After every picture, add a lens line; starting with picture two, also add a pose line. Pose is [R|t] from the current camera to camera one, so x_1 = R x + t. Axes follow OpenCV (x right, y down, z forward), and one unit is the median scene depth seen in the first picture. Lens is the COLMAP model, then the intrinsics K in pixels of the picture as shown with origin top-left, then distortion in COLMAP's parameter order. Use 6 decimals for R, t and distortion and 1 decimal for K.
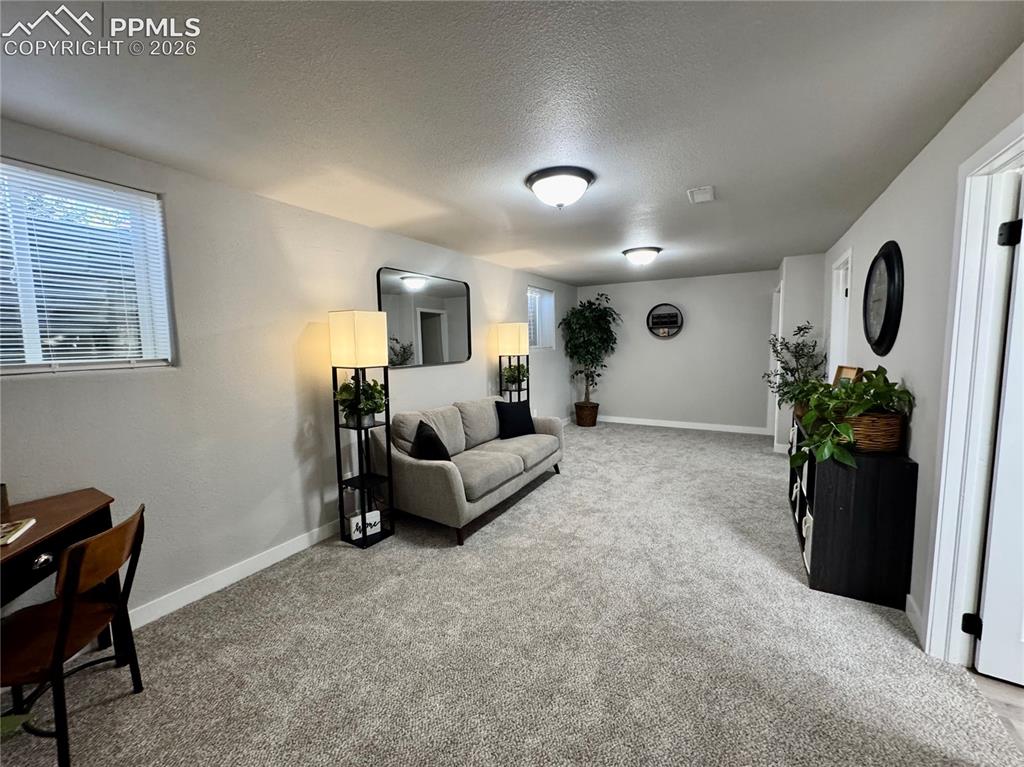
lens RADIAL K [[411.1, 0, 510.5], [0, 411.1, 383.6], [0, 0, 1]] dist [-0.002960, 0.000616]
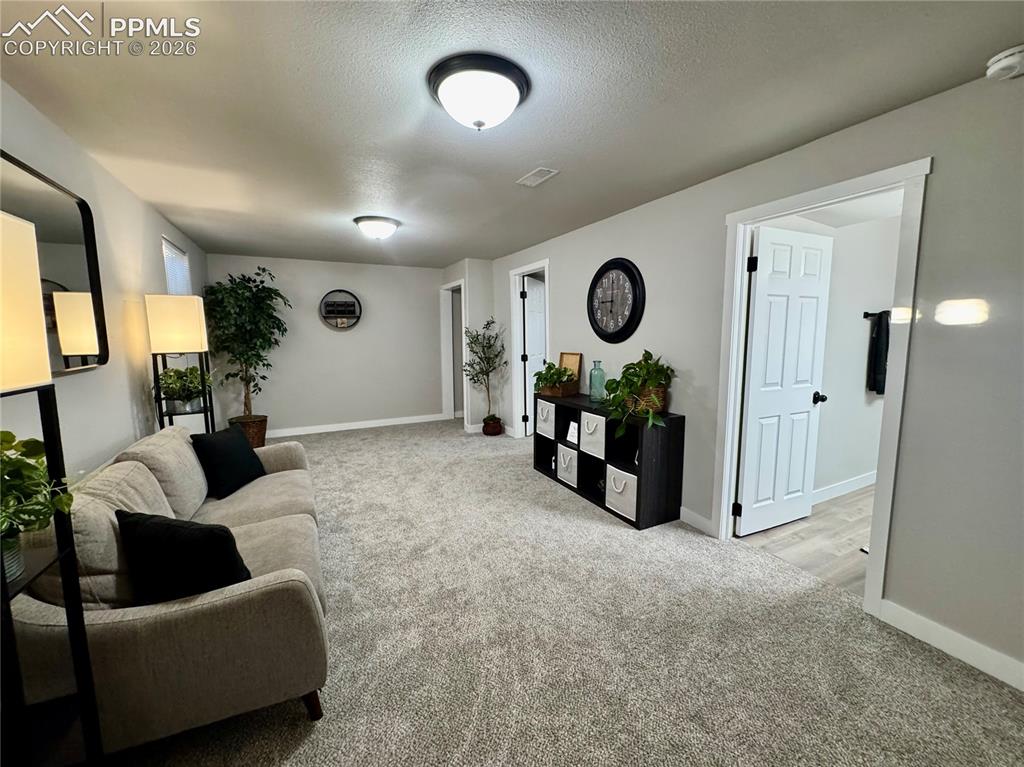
lens RADIAL K [[411.1, 0, 504.4], [0, 411.1, 384.1], [0, 0, 1]] dist [-0.002960, 0.000616]
pose [[0.542080, -0.088019, 0.835705, -0.263649], [0.079075, 0.995429, 0.053549, -0.021444], [-0.836598, 0.037056, 0.546562, 0.347543]]
